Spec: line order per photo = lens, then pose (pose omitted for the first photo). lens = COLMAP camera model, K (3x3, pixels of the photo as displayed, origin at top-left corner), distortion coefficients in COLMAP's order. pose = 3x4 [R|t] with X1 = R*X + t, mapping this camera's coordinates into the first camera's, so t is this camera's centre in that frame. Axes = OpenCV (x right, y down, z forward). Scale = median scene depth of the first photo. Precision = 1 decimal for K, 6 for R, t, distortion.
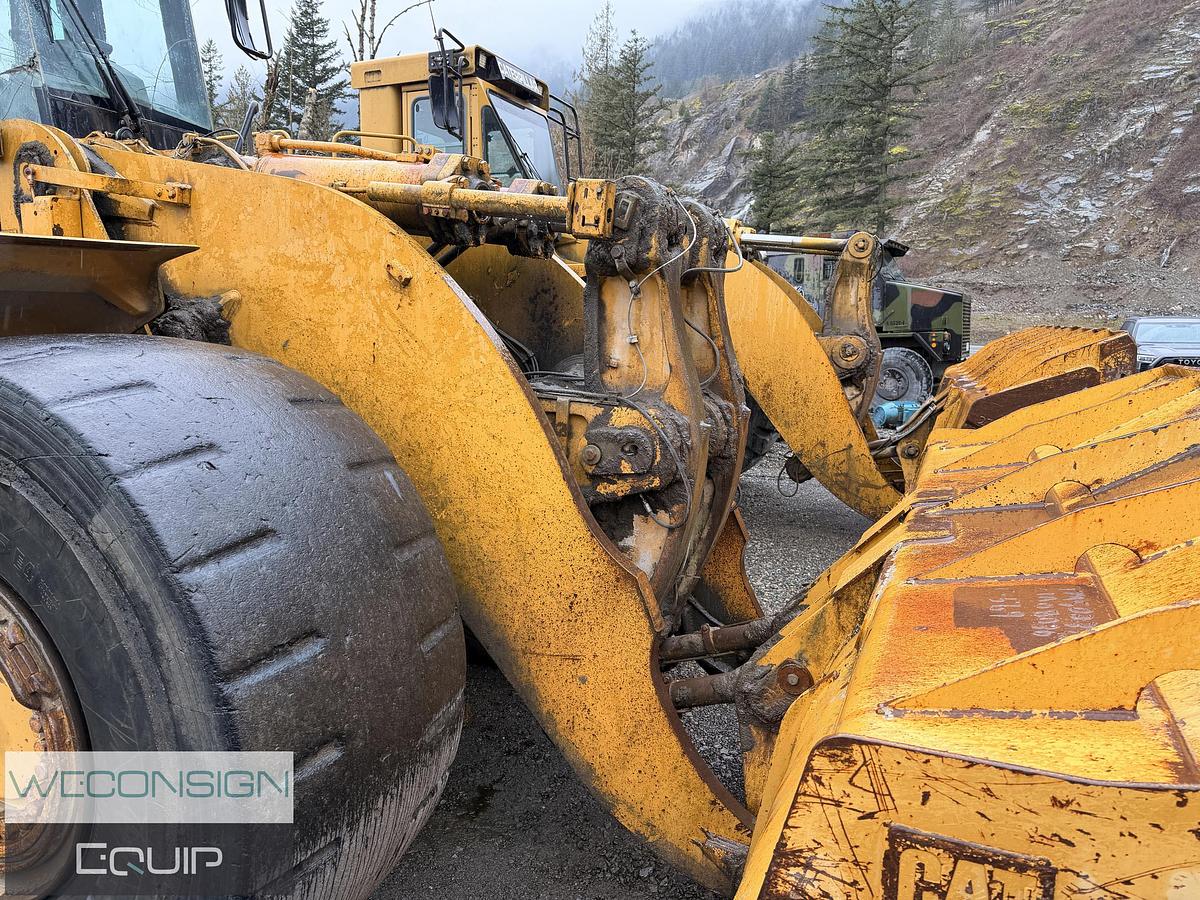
lens RADIAL K [[834.8, 0, 608.3], [0, 834.8, 449.5], [0, 0, 1]] dist [0.095194, -0.131334]
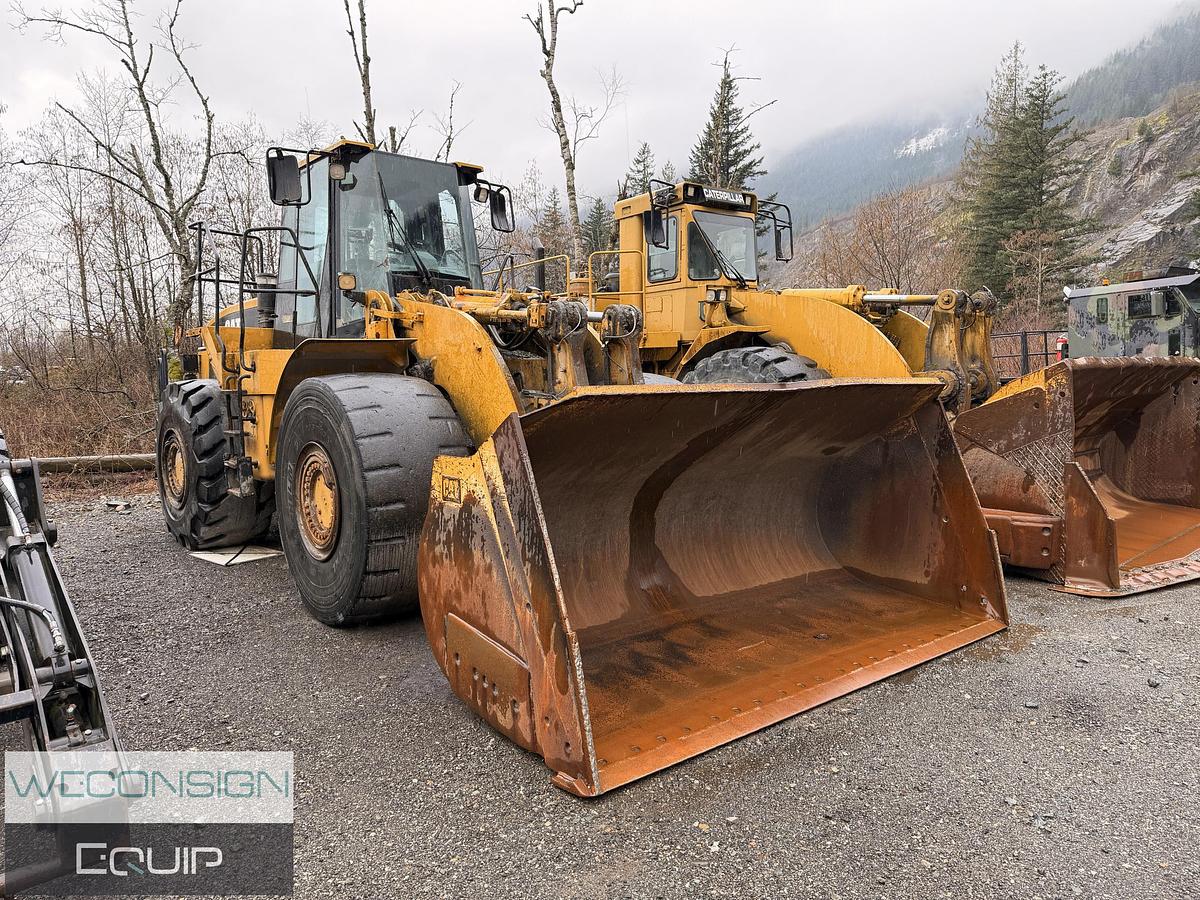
lens RADIAL K [[834.8, 0, 608.3], [0, 834.8, 449.5], [0, 0, 1]] dist [0.095194, -0.131334]
pose [[0.887215, 0.012300, -0.461192, 1.233197], [-0.042839, 0.997522, -0.055809, 0.211115], [0.459362, 0.069272, 0.885544, -0.961006]]
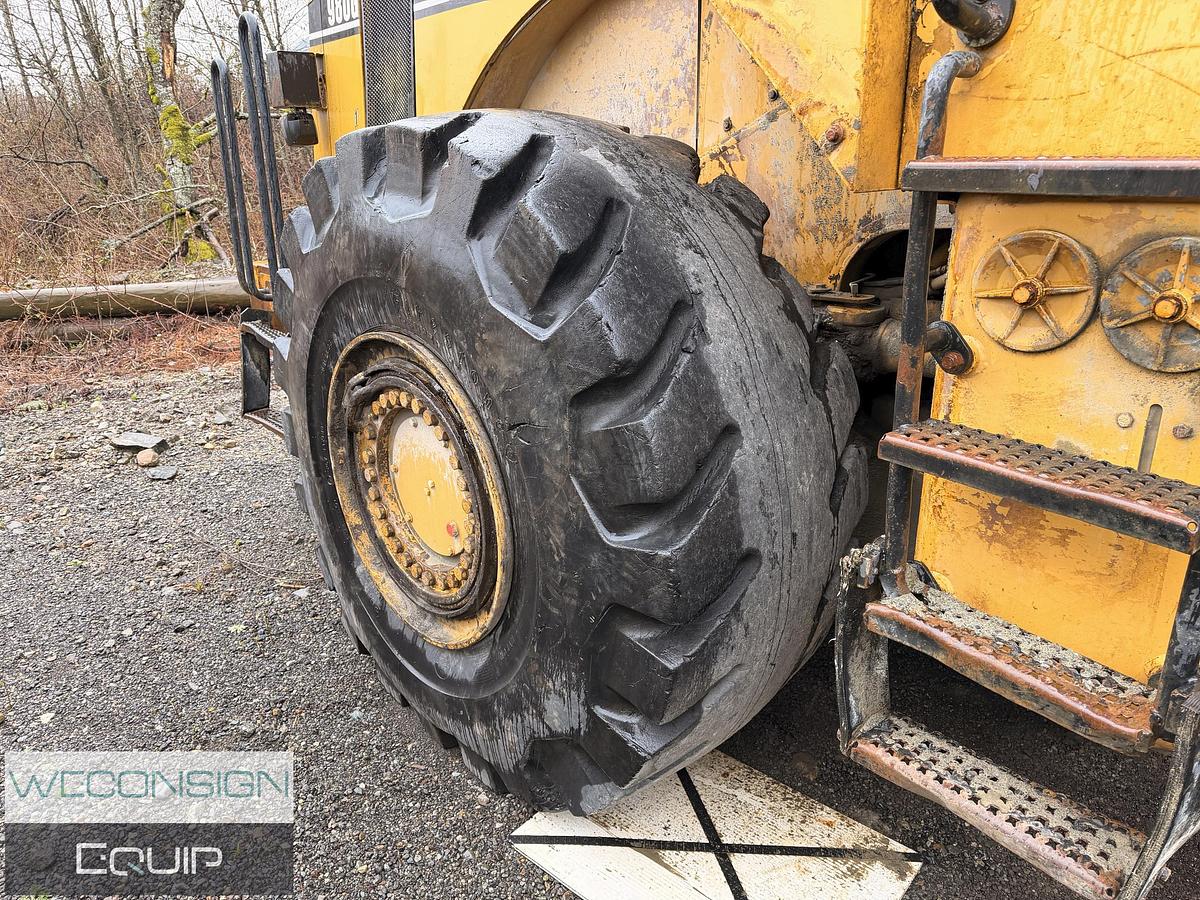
lens RADIAL K [[834.8, 0, 608.3], [0, 834.8, 449.5], [0, 0, 1]] dist [0.095194, -0.131334]
pose [[0.895403, 0.129483, -0.426013, -1.443448], [-0.047637, 0.979149, 0.197480, -0.054784], [0.442701, -0.156530, 0.882901, 0.666302]]
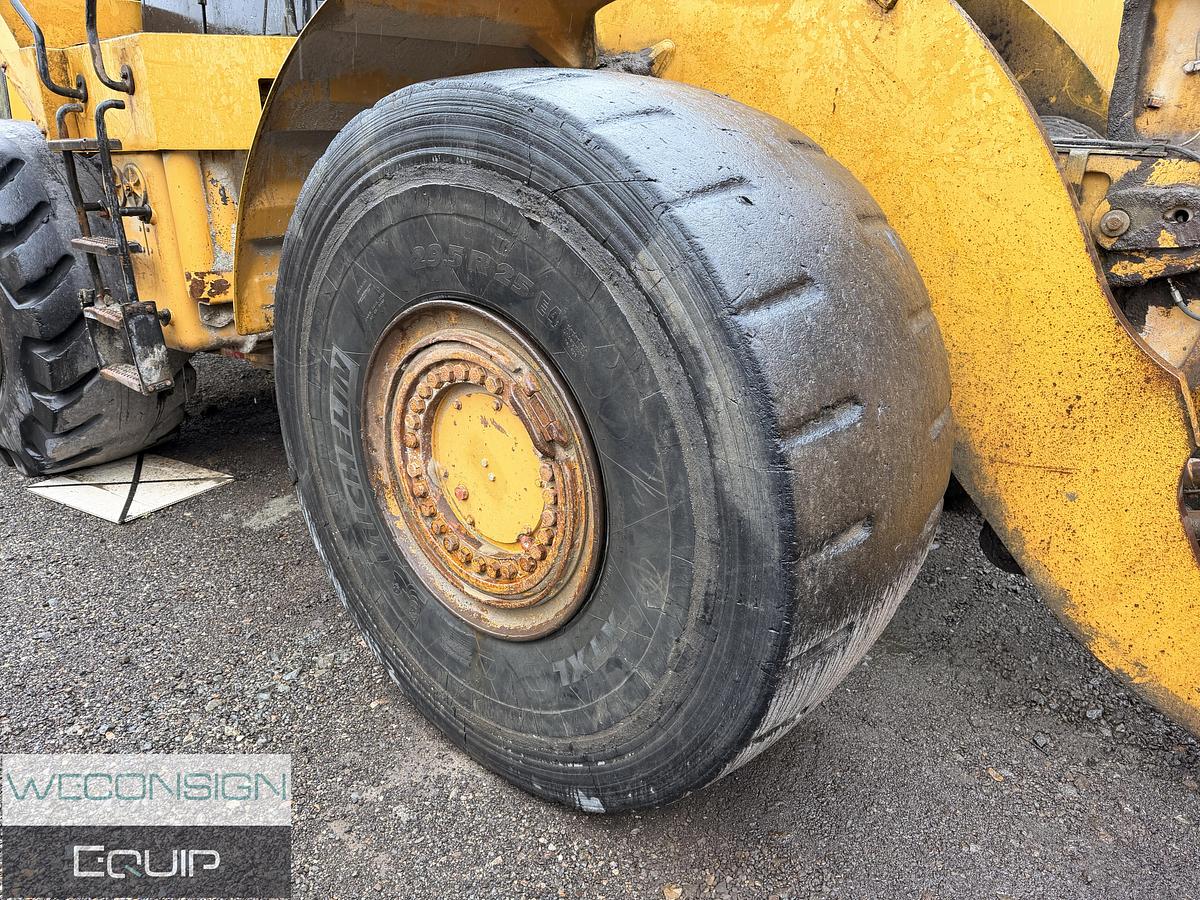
lens RADIAL K [[842.9, 0, 602.9], [0, 842.9, 452.9], [0, 0, 1]] dist [0.072141, -0.092312]
pose [[0.954066, 0.081541, -0.288287, -0.239456], [-0.024701, 0.980383, 0.195550, 0.075453], [0.298577, -0.179447, 0.937364, 0.060768]]
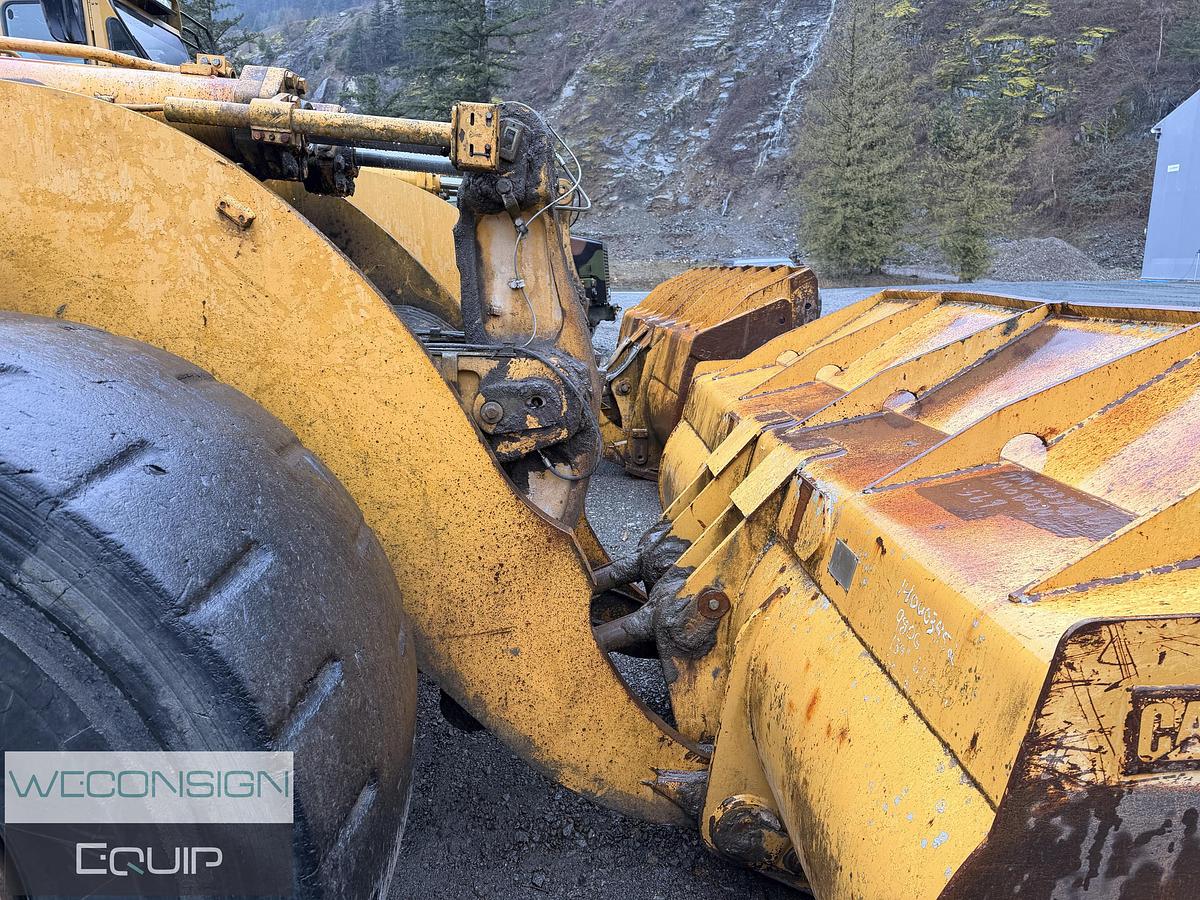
lens RADIAL K [[834.8, 0, 608.3], [0, 834.8, 449.5], [0, 0, 1]] dist [0.095194, -0.131334]
pose [[0.904888, -0.122934, 0.407510, -0.293625], [0.100380, 0.992014, 0.076364, -0.011004], [-0.413643, -0.028195, 0.910002, 0.113000]]
